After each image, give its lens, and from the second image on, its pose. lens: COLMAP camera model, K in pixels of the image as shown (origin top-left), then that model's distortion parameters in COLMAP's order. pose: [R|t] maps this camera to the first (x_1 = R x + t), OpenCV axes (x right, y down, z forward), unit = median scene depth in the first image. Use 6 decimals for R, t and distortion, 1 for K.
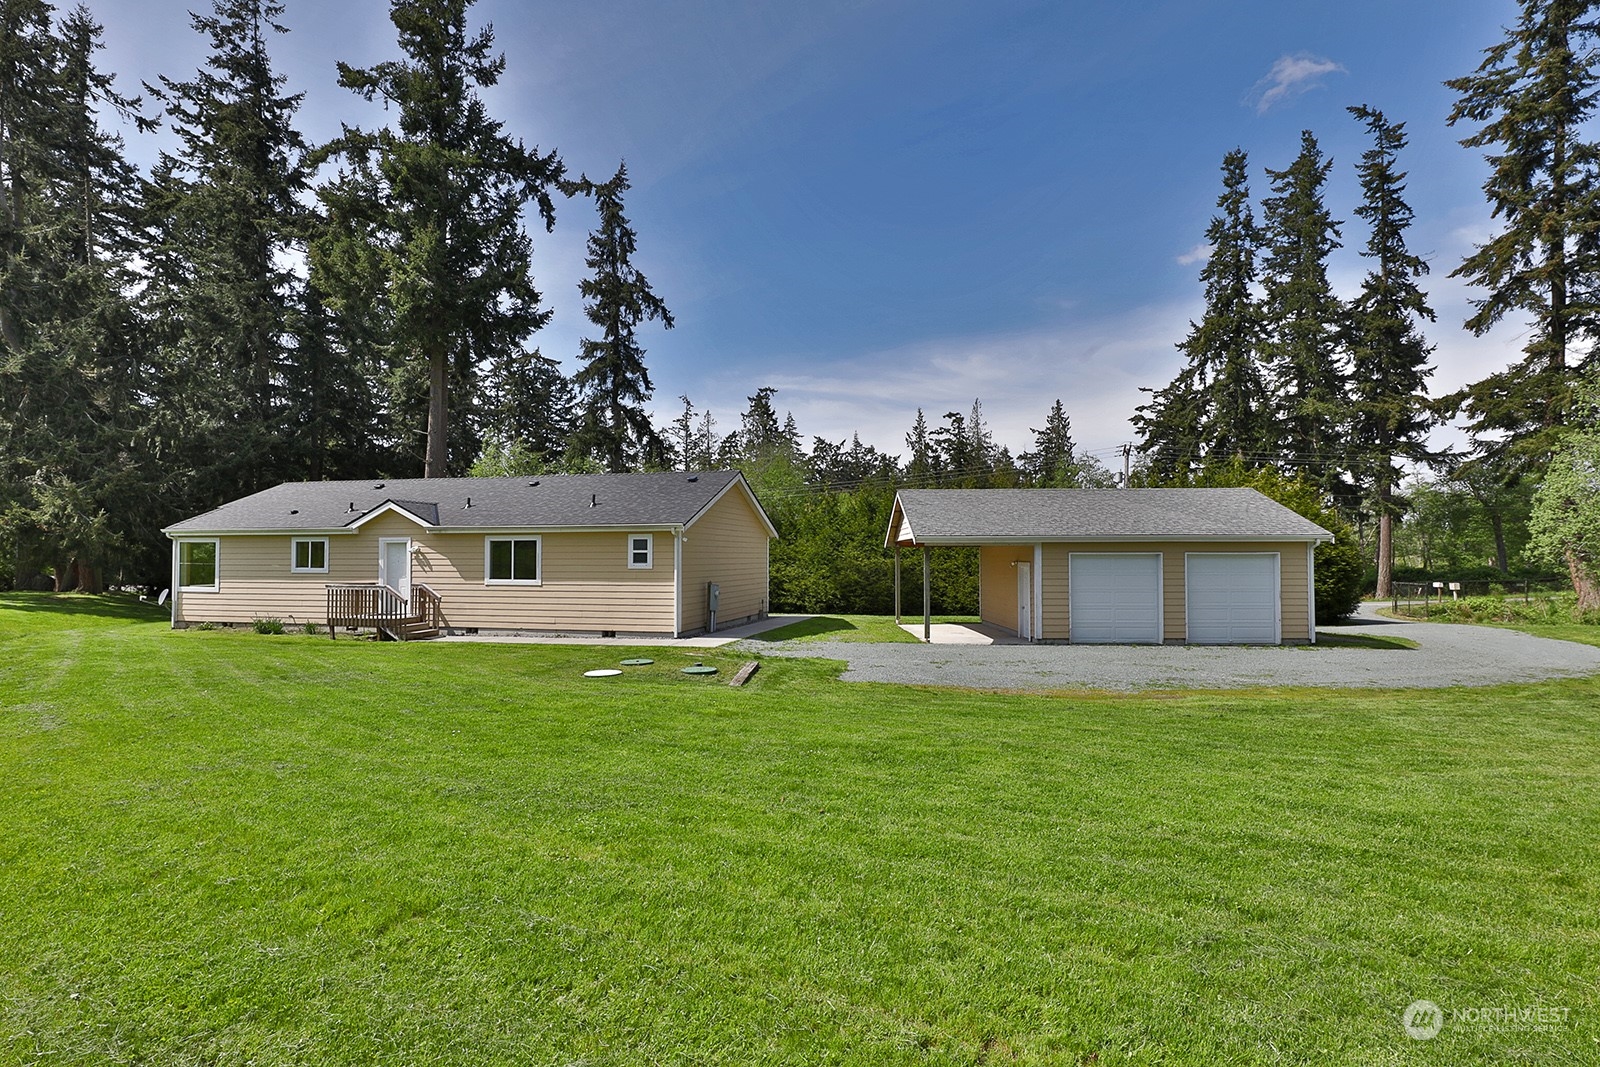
lens RADIAL K [[820.6, 0, 800.0], [0, 820.6, 533.5], [0, 0, 1]] dist [0.001085, 0.000184]
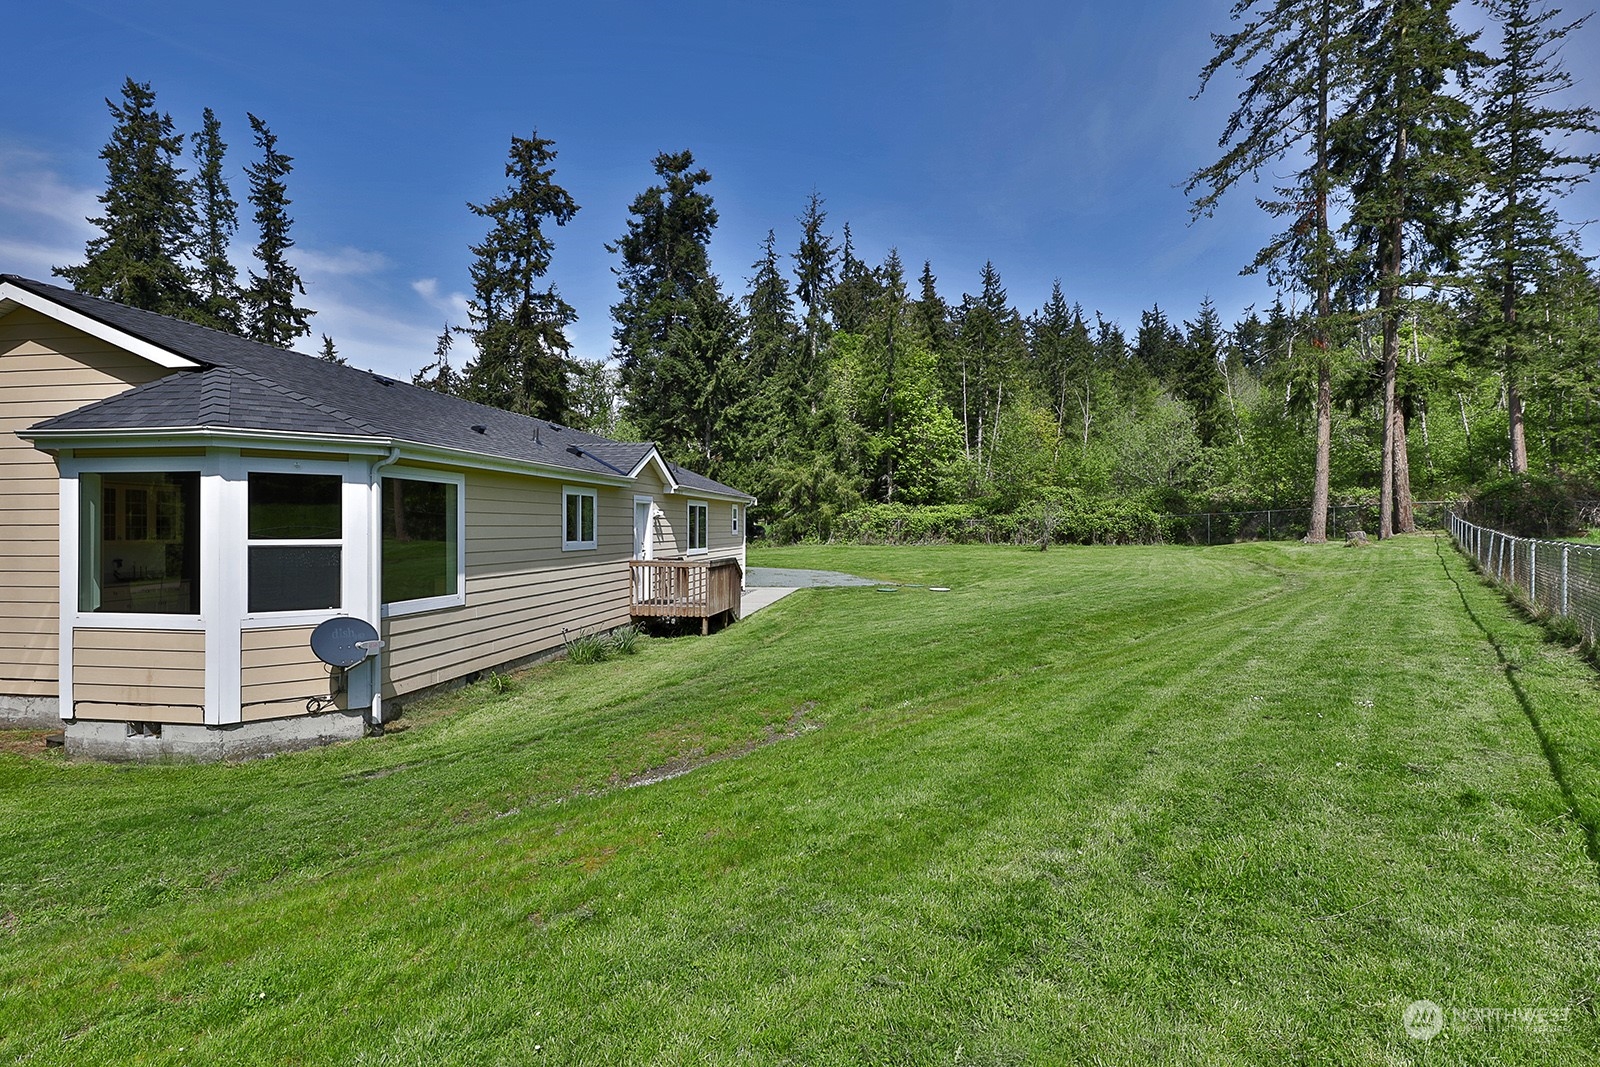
lens RADIAL K [[820.6, 0, 800.0], [0, 820.6, 533.5], [0, 0, 1]] dist [0.001085, 0.000184]
pose [[-0.104270, -0.006810, 0.994526, -1.131803], [-0.024930, 0.999680, 0.004232, 0.029059], [-0.994237, -0.024352, -0.104406, 0.869346]]
